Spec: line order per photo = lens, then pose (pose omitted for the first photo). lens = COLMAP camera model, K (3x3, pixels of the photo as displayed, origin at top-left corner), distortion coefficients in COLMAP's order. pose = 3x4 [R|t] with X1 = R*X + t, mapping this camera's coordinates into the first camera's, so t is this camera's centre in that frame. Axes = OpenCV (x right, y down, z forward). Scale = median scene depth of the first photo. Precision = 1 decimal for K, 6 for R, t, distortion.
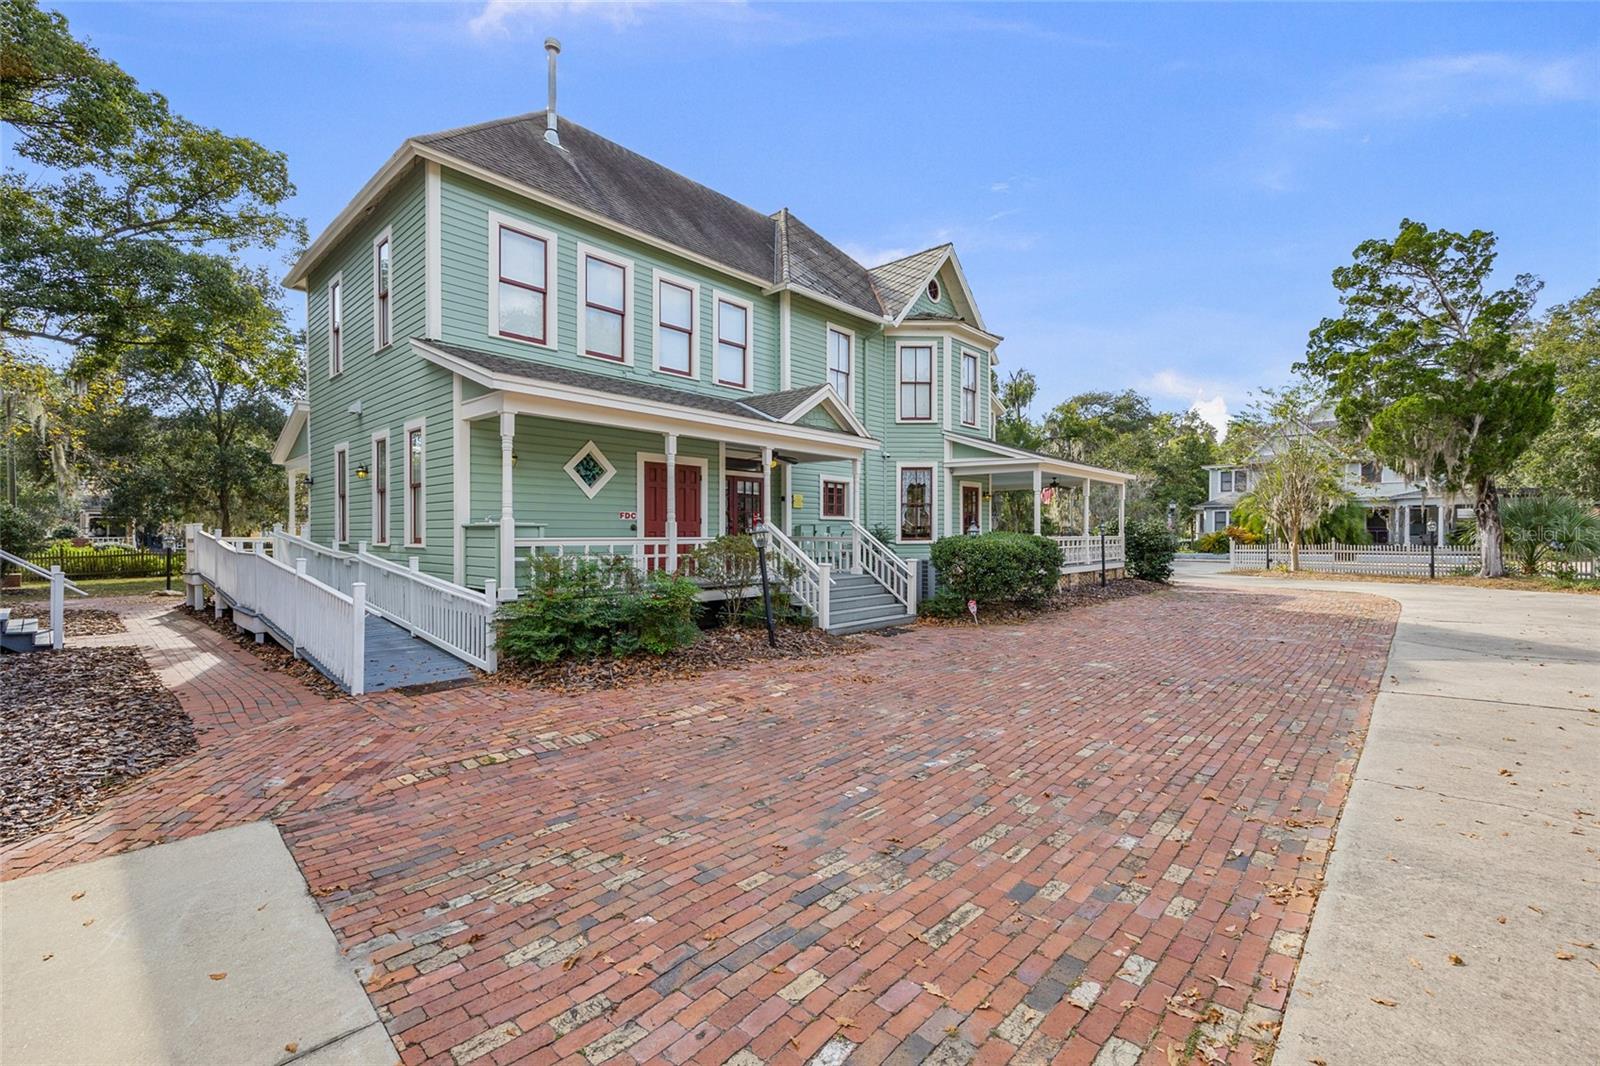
lens RADIAL K [[670.4, 0, 800.0], [0, 670.4, 533.0], [0, 0, 1]] dist [-0.000553, 0.000104]
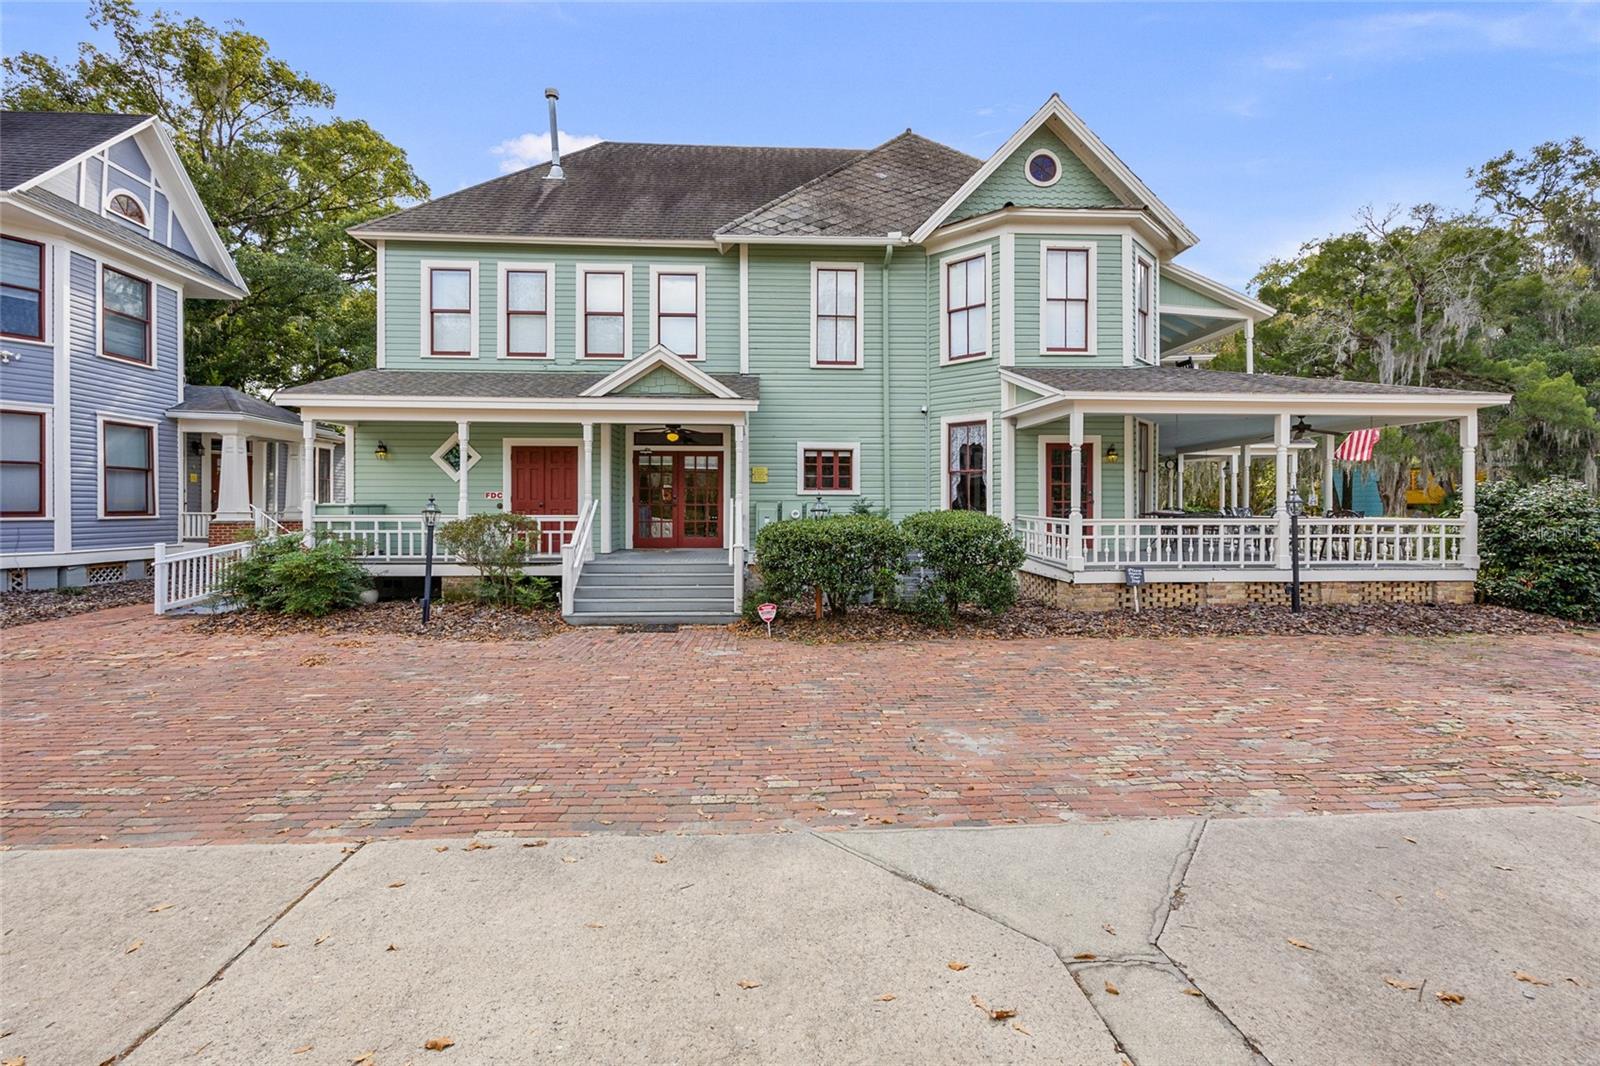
lens RADIAL K [[658.2, 0, 797.7], [0, 658.2, 503.1], [0, 0, 1]] dist [-0.002167, -0.000122]
pose [[0.717129, -0.001291, -0.696939, 0.631999], [-0.000516, 0.999997, -0.002384, -0.007672], [0.696940, 0.002069, 0.717127, 0.404598]]
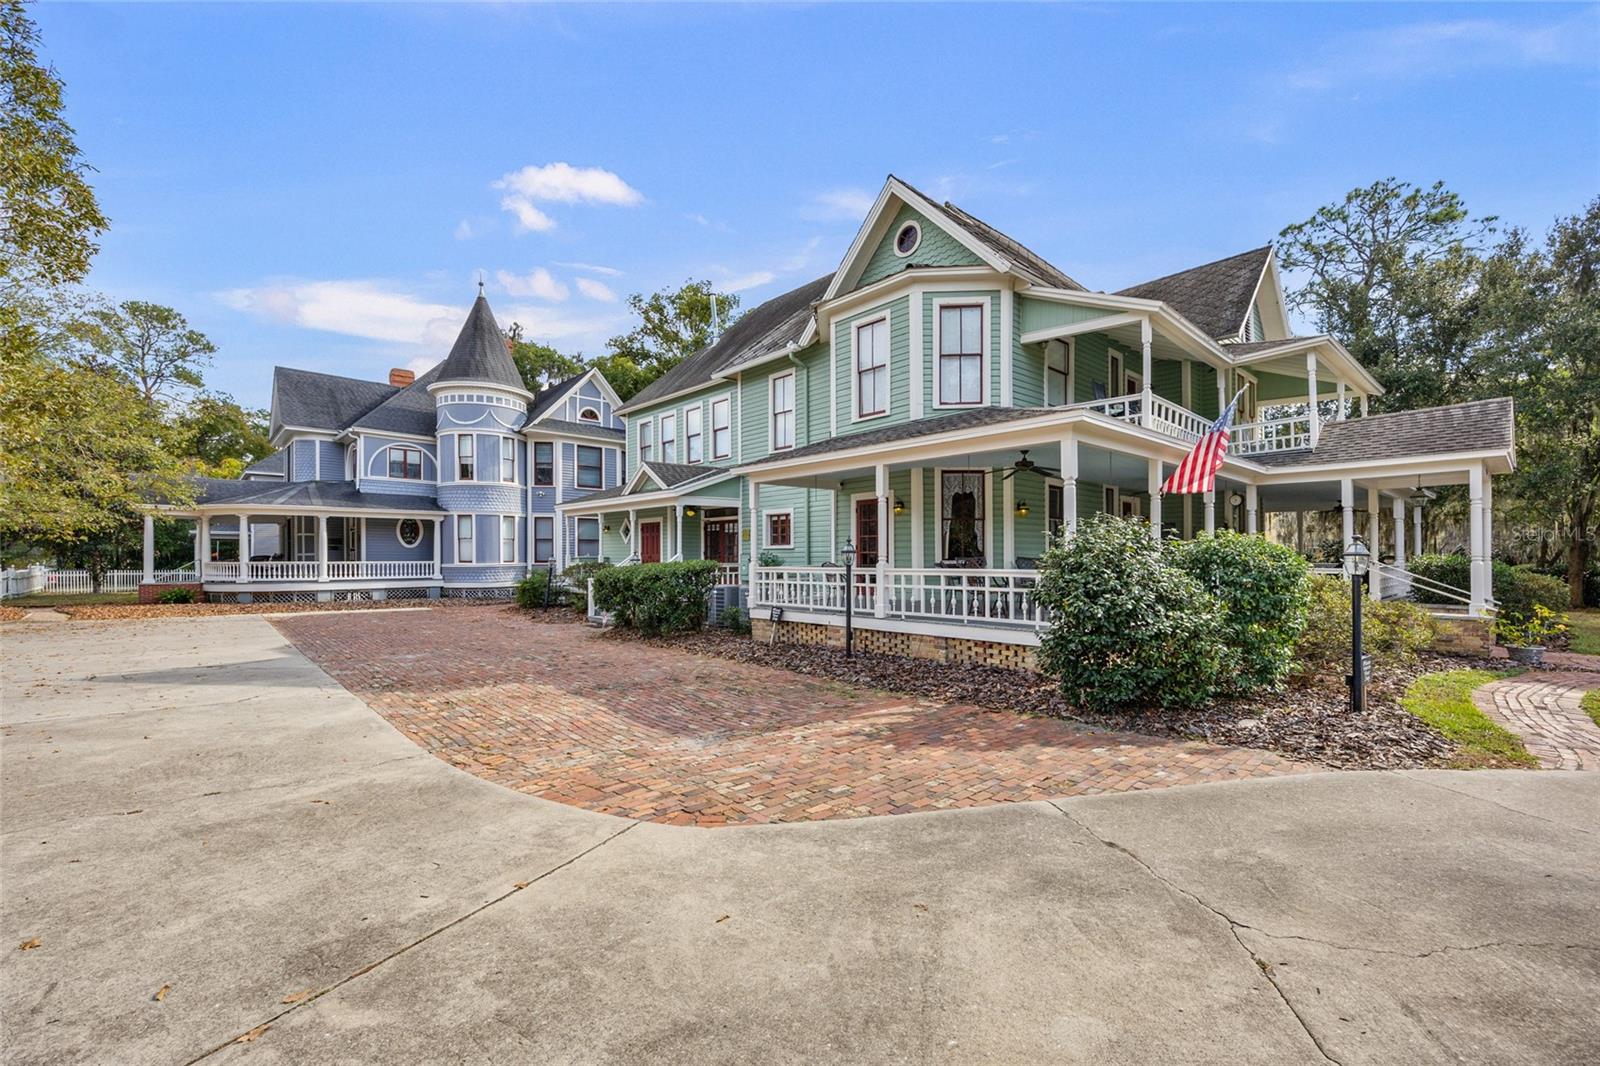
lens RADIAL K [[670.4, 0, 800.0], [0, 670.4, 533.0], [0, 0, 1]] dist [-0.000553, 0.000104]
pose [[-0.081192, -0.038933, -0.995938, 1.212831], [0.001617, 0.999230, -0.039194, -0.002738], [0.996697, -0.004792, -0.081066, 1.196639]]
